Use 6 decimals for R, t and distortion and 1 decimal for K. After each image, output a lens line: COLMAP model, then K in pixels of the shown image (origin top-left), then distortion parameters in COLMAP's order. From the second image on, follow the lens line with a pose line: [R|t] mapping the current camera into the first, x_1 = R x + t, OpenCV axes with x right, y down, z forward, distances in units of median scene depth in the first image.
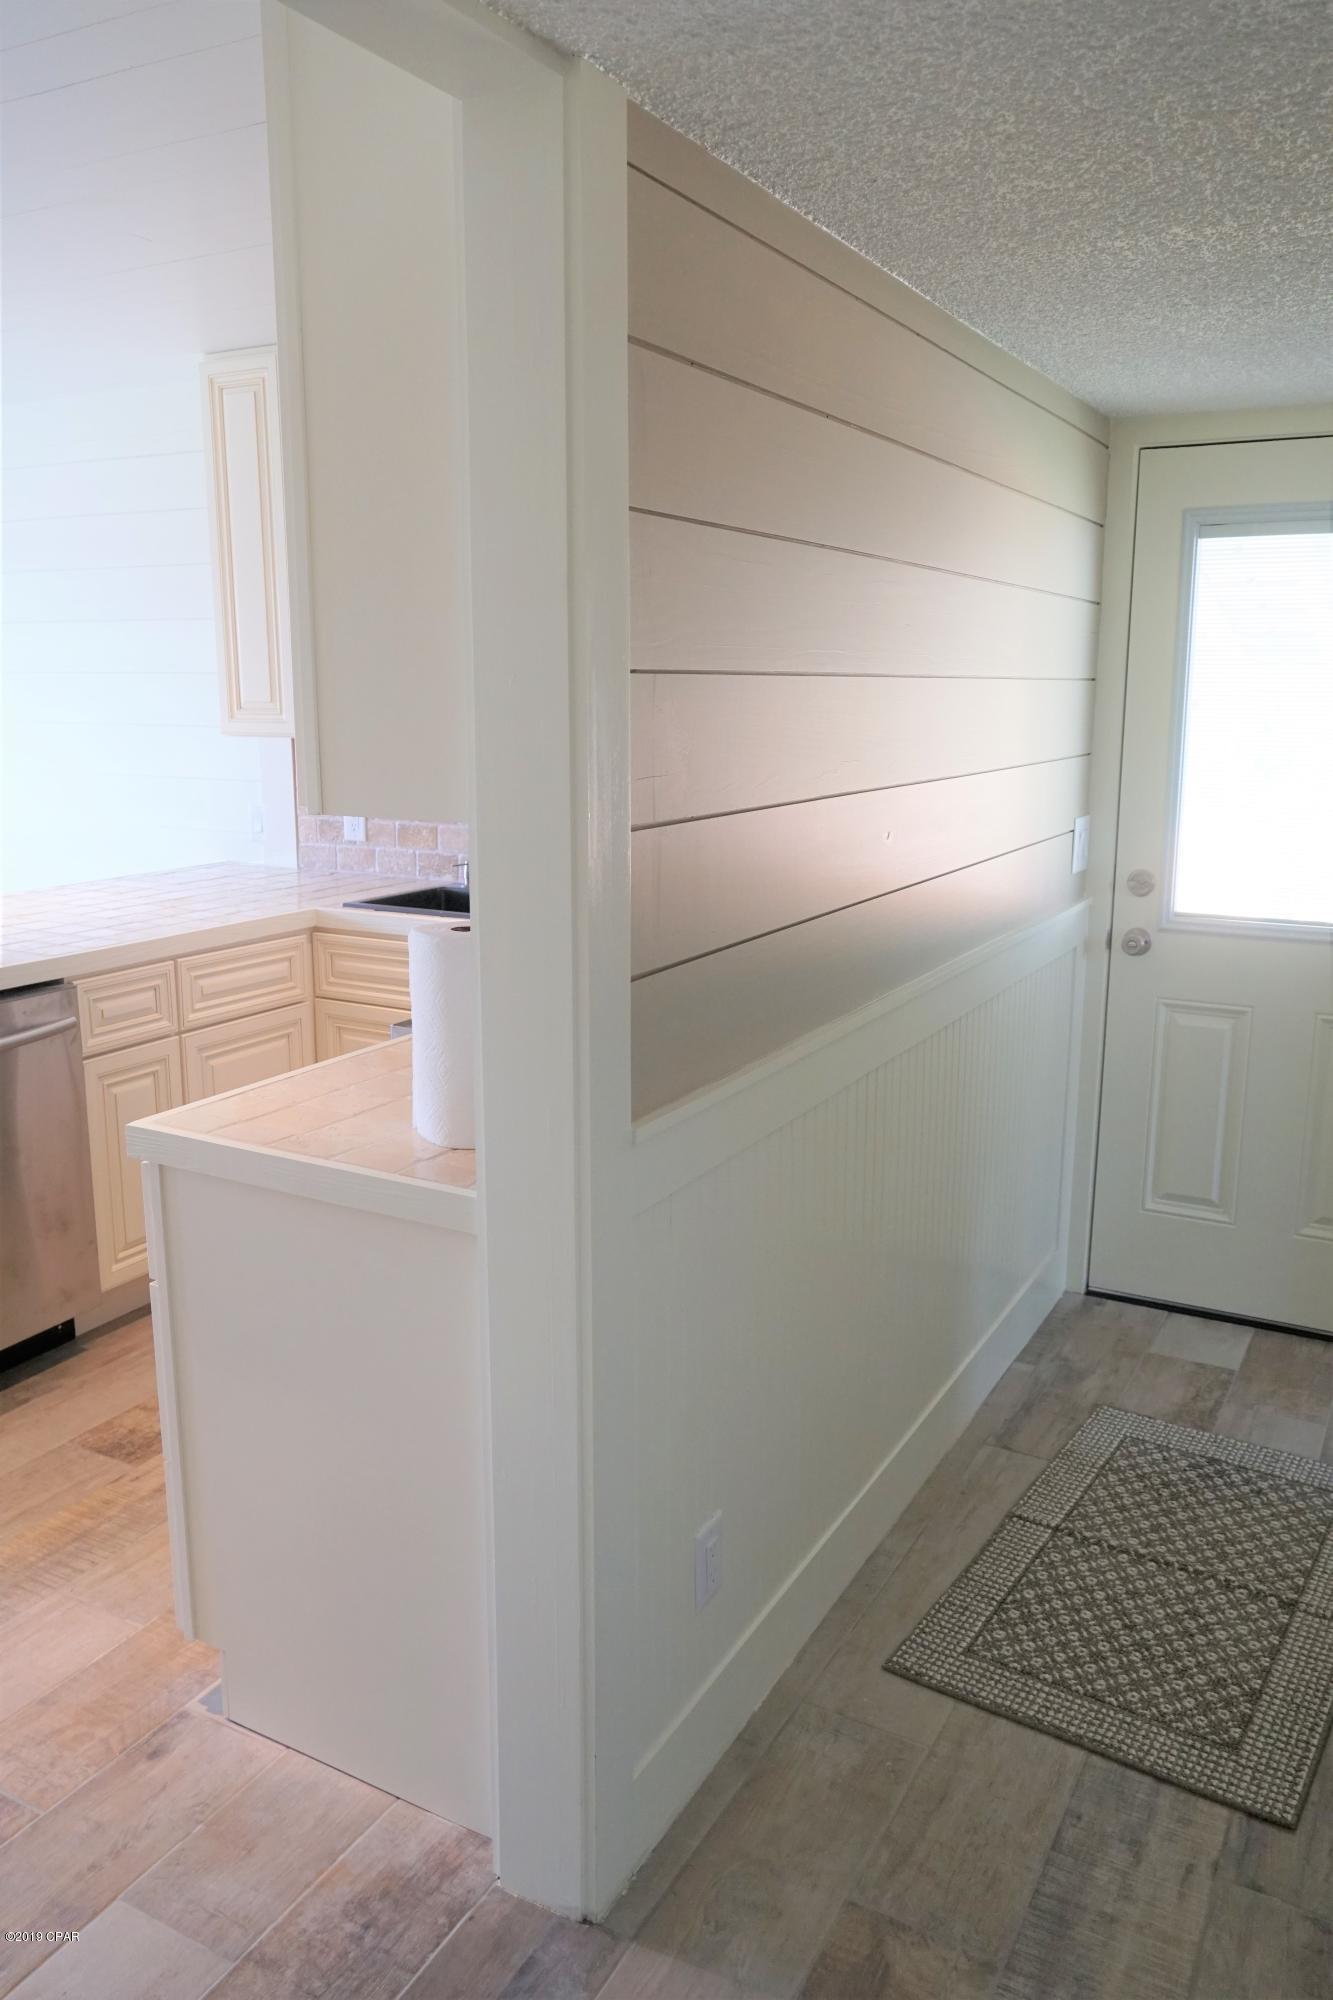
lens RADIAL K [[1501.9, 0, 665.2], [0, 1501.9, 999.5], [0, 0, 1]] dist [-0.035347, 0.031083]
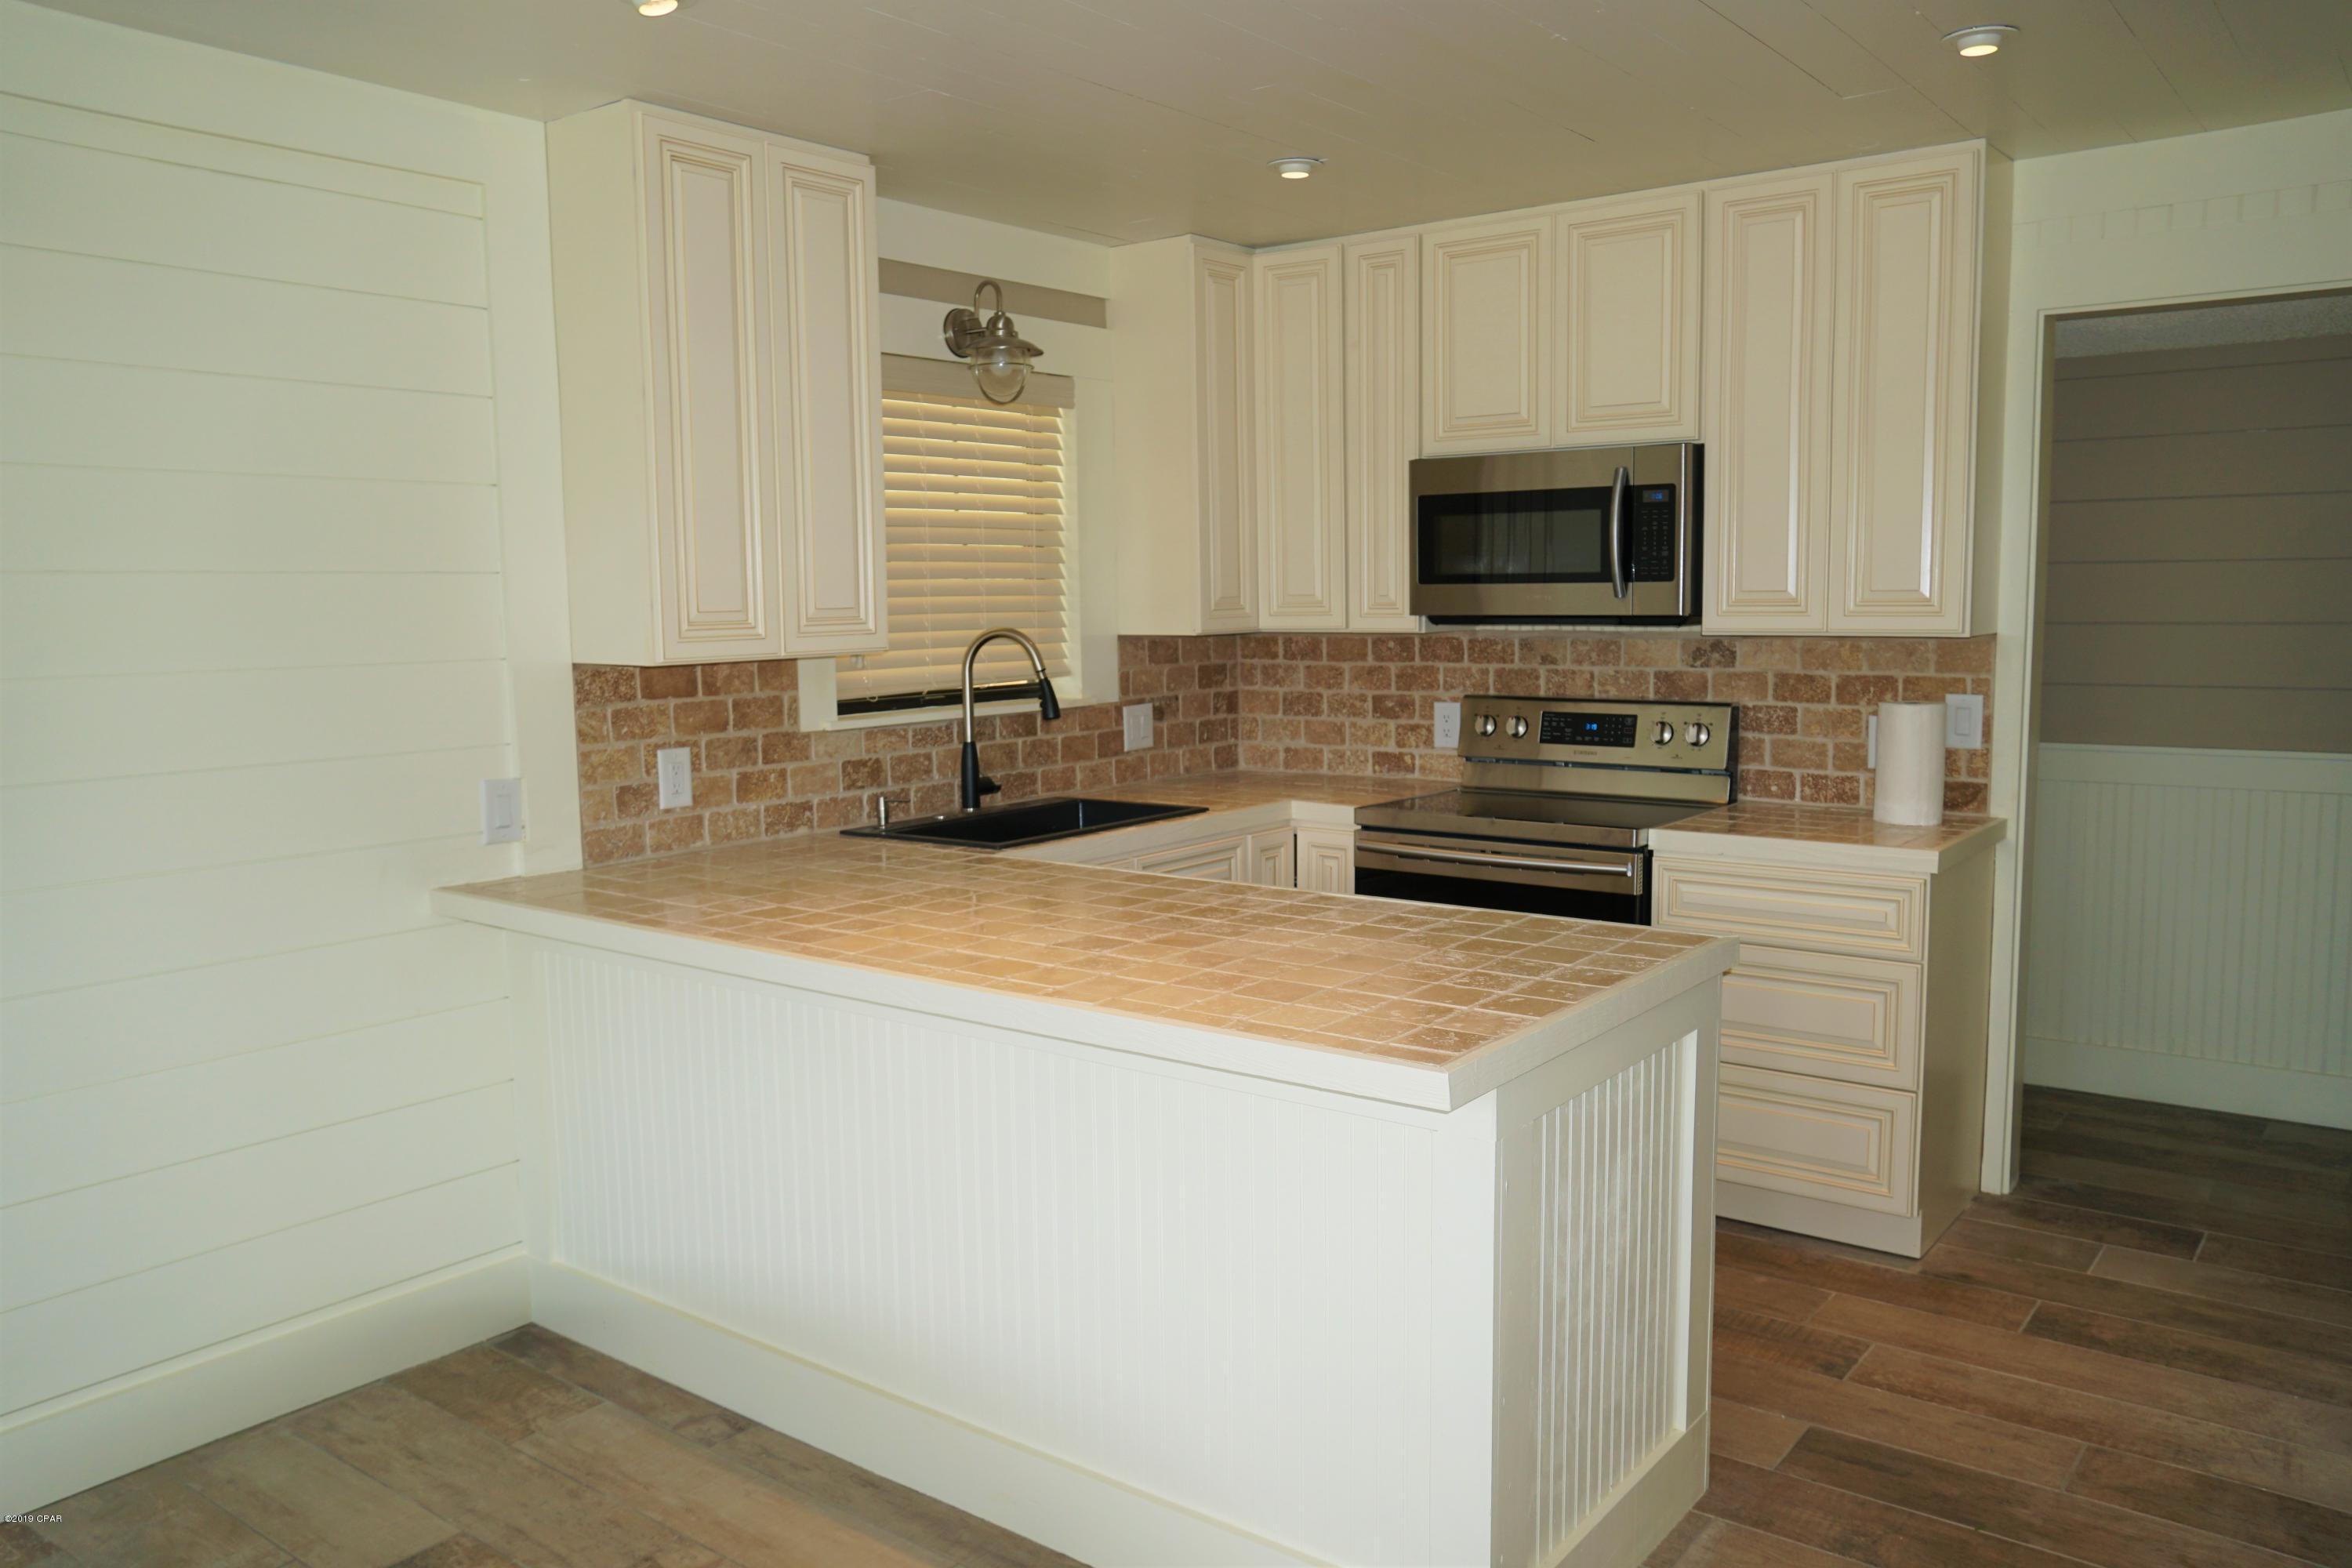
lens RADIAL K [[1766.3, 0, 1175.4], [0, 1766.3, 782.4], [0, 0, 1]] dist [-0.035347, 0.031083]
pose [[0.140996, -0.117252, 0.983042, -1.013690], [0.218760, 0.972107, 0.084571, -0.140215], [-0.965538, 0.203126, 0.162714, 0.659683]]
